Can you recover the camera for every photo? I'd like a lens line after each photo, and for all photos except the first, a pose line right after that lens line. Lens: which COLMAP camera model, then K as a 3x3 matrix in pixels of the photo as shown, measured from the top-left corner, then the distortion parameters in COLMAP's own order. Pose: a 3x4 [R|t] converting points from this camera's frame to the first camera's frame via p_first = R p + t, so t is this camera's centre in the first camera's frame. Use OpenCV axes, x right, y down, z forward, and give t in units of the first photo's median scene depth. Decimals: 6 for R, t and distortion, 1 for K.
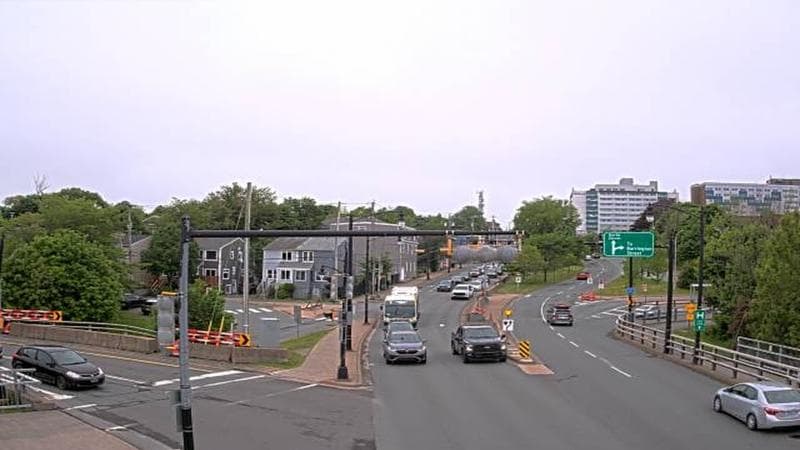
lens RADIAL K [[603.3, 0, 399.0], [0, 603.3, 227.9], [0, 0, 1]] dist [-0.005322, 0.000587]
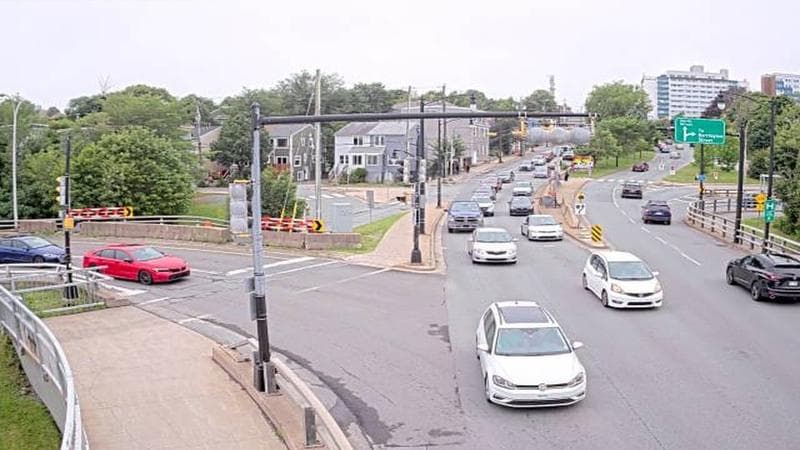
lens RADIAL K [[603.3, 0, 399.0], [0, 603.3, 227.9], [0, 0, 1]] dist [-0.005322, 0.000587]
pose [[0.999593, -0.012186, -0.025795, -0.090076], [0.013503, 0.998580, 0.051532, 0.132887], [0.025130, -0.051860, 0.998338, -0.001993]]
